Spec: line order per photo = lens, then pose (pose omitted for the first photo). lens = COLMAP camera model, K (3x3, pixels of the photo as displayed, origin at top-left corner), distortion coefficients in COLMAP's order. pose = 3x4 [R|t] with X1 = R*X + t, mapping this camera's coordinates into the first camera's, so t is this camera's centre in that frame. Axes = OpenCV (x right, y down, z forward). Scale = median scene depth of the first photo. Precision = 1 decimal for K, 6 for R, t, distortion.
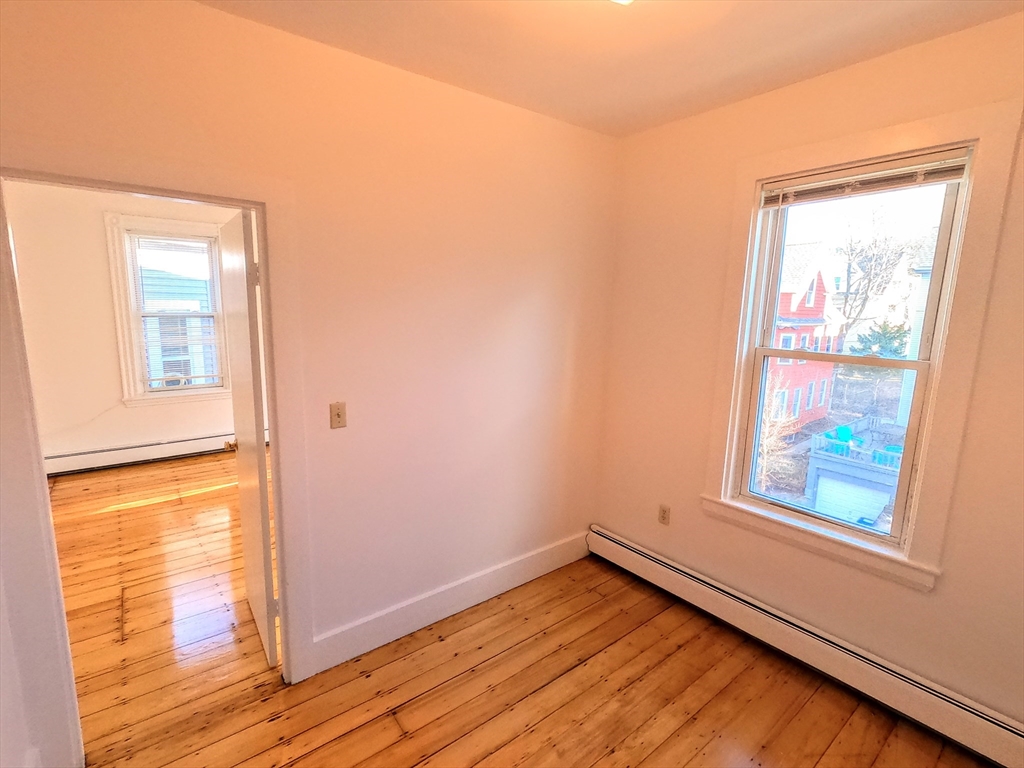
lens RADIAL K [[488.9, 0, 510.7], [0, 488.9, 384.3], [0, 0, 1]] dist [0.000680, 0.000120]
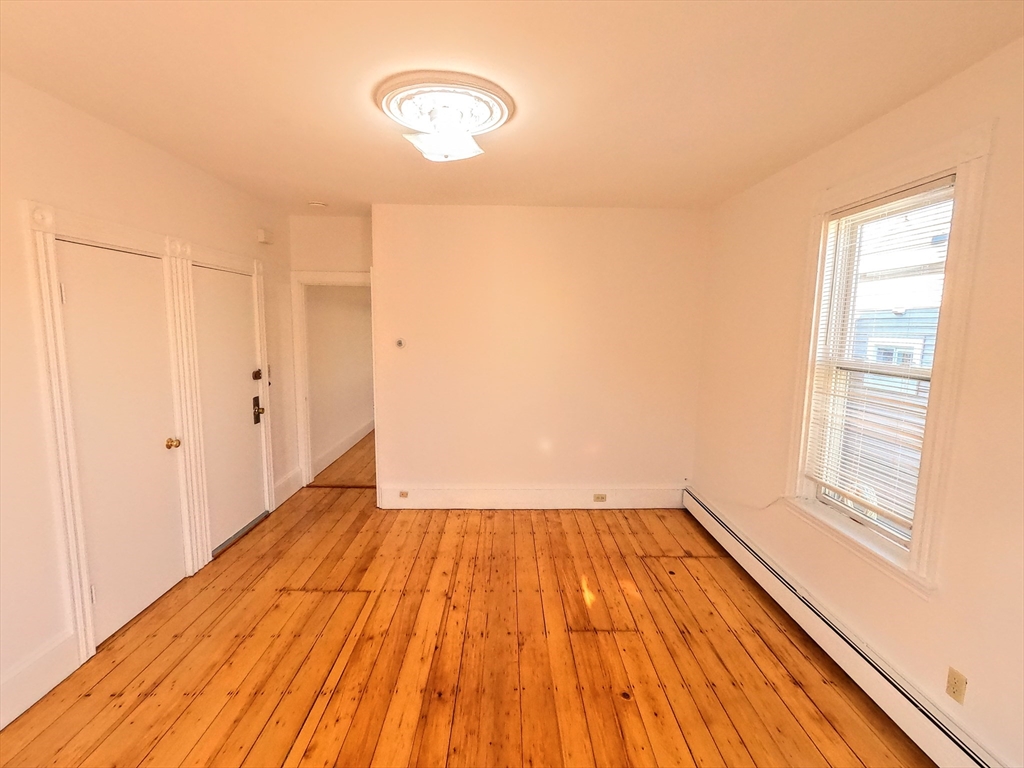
lens RADIAL K [[488.9, 0, 510.7], [0, 488.9, 384.3], [0, 0, 1]] dist [0.000680, 0.000120]
pose [[-0.609685, 0.062031, -0.790212, -0.104339], [-0.162725, 0.965903, 0.201373, -0.189054], [0.775760, 0.251361, -0.578803, 1.145428]]
